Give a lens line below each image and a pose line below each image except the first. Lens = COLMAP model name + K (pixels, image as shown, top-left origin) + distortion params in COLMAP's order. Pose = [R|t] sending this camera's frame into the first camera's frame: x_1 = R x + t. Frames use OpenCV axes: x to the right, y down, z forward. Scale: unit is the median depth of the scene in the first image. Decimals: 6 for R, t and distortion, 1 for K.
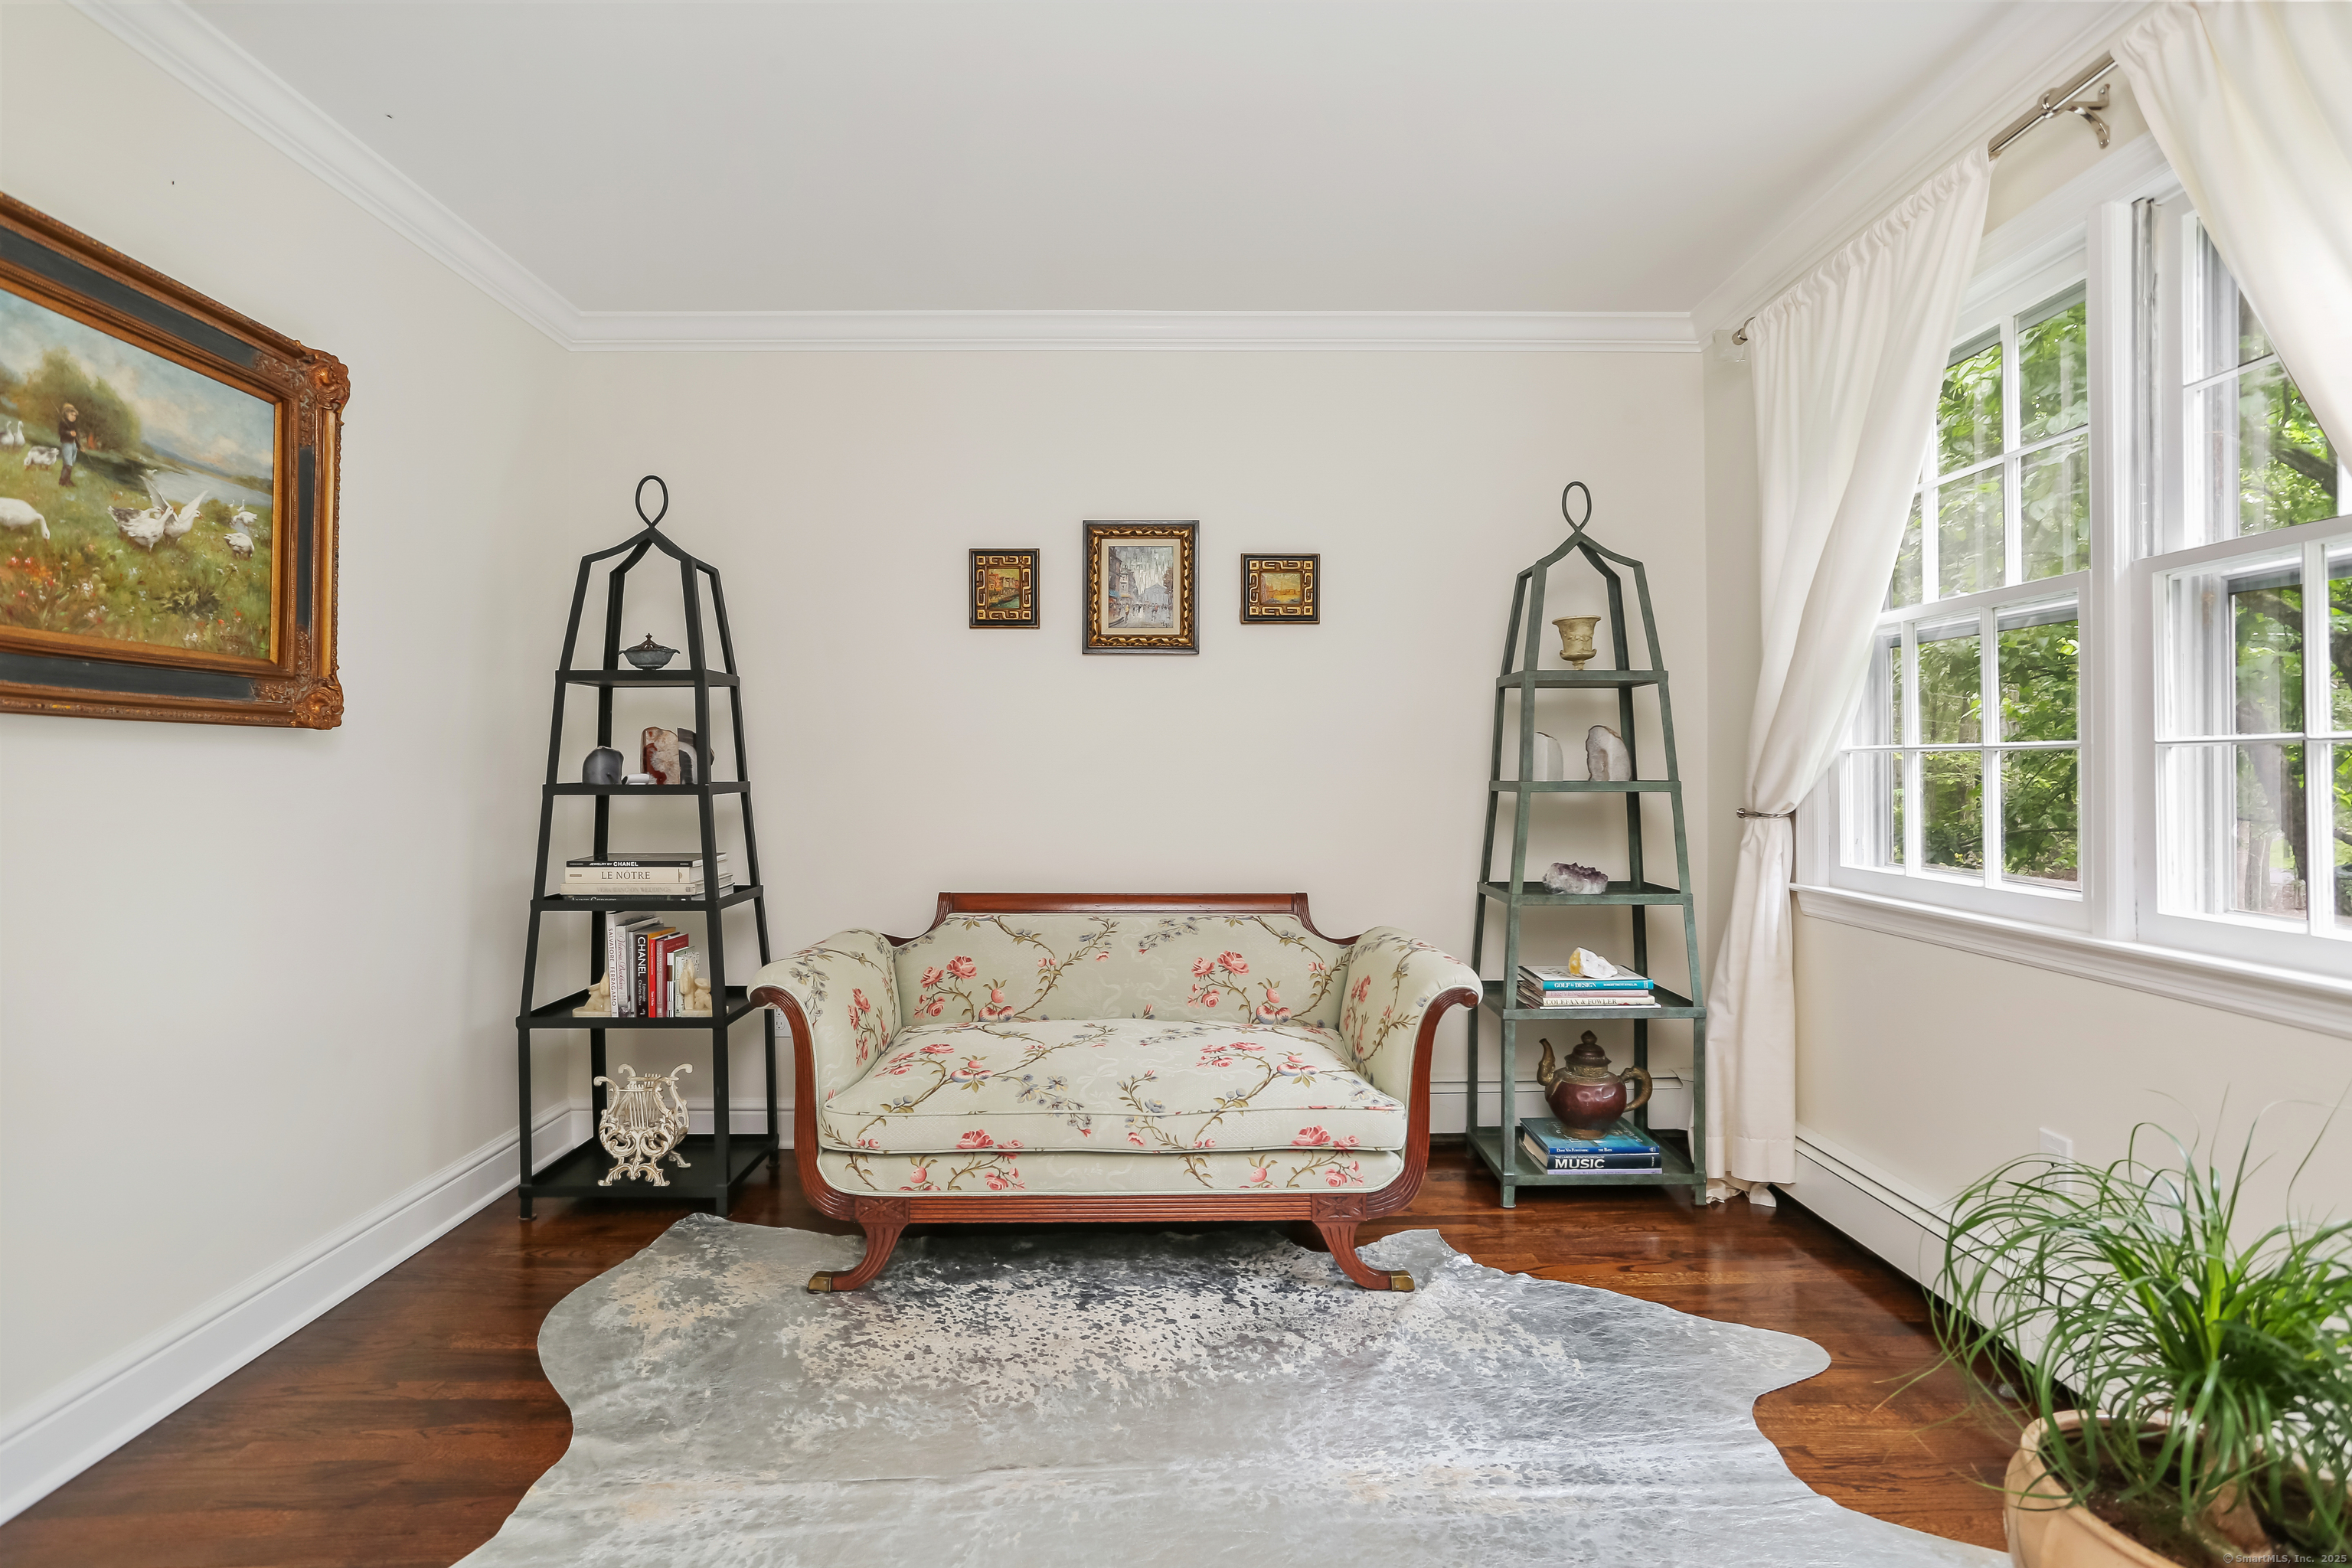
lens RADIAL K [[1136.0, 0, 1168.8], [0, 1136.0, 762.5], [0, 0, 1]] dist [-0.052632, 0.036377]
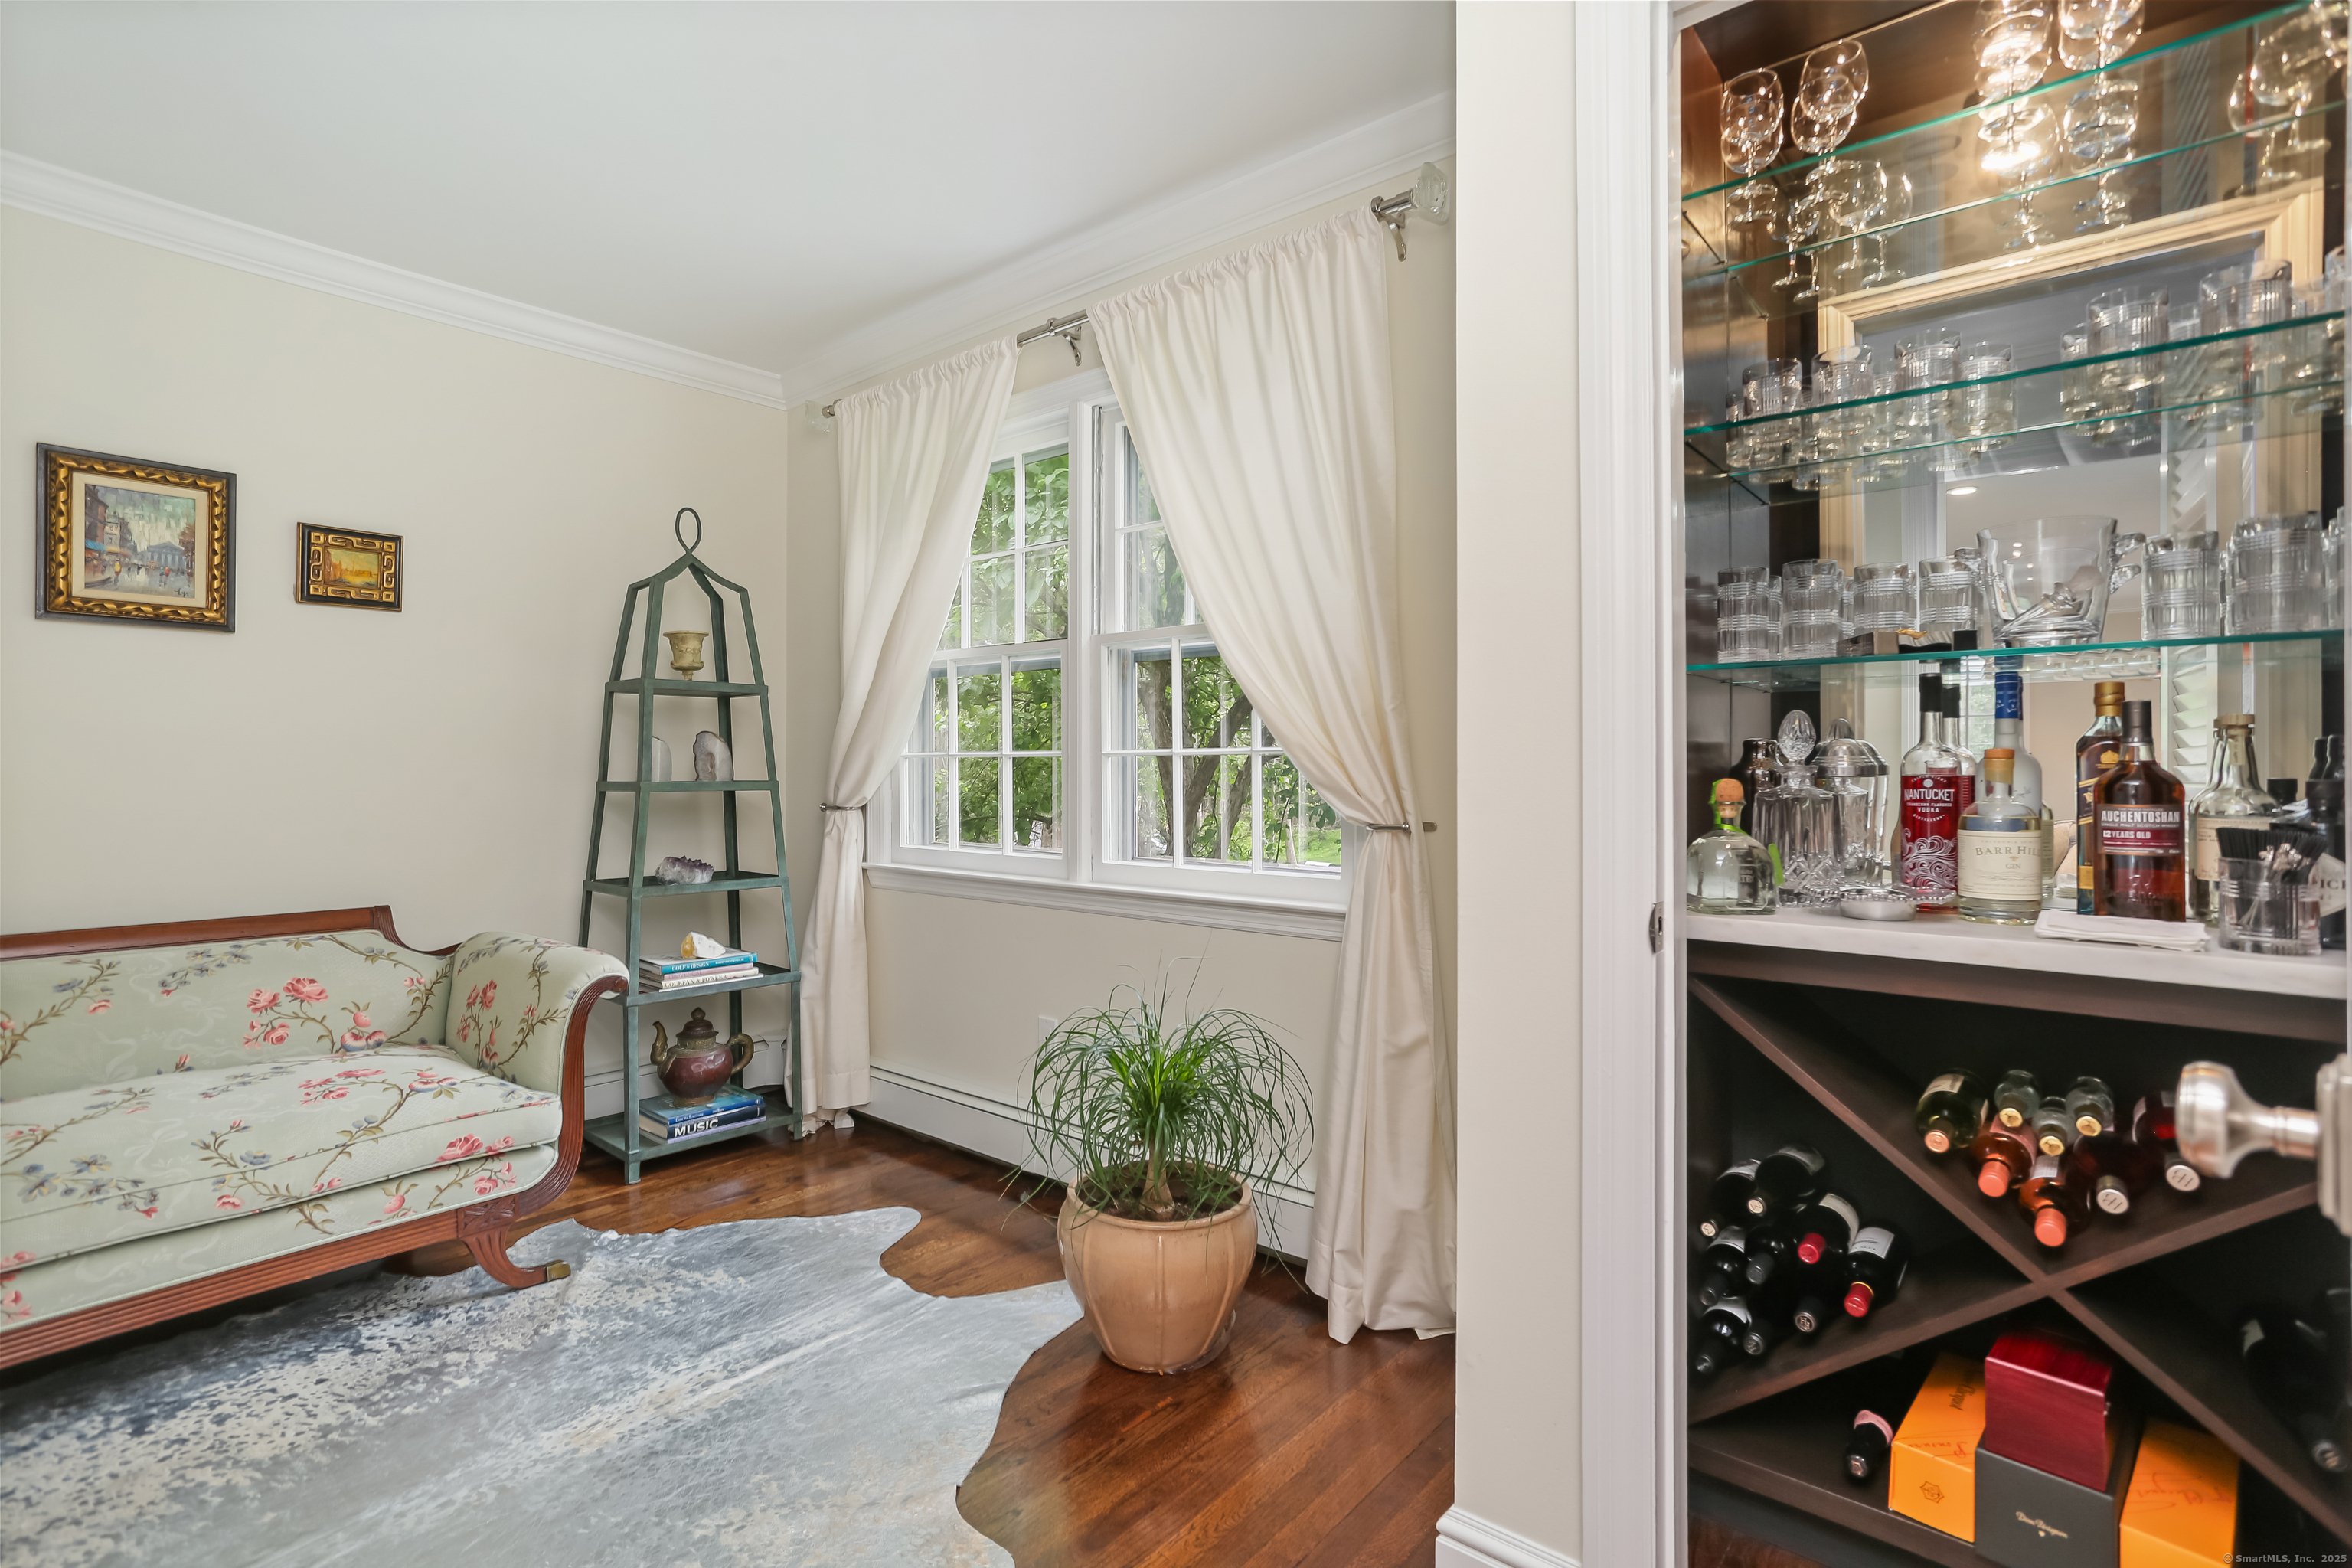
lens RADIAL K [[1136.0, 0, 1168.8], [0, 1136.0, 762.5], [0, 0, 1]] dist [-0.052632, 0.036377]
pose [[0.653152, 0.006485, 0.757199, -0.192573], [-0.003626, 0.999979, -0.005436, 0.003154], [-0.757219, 0.000805, 0.653161, -0.082487]]
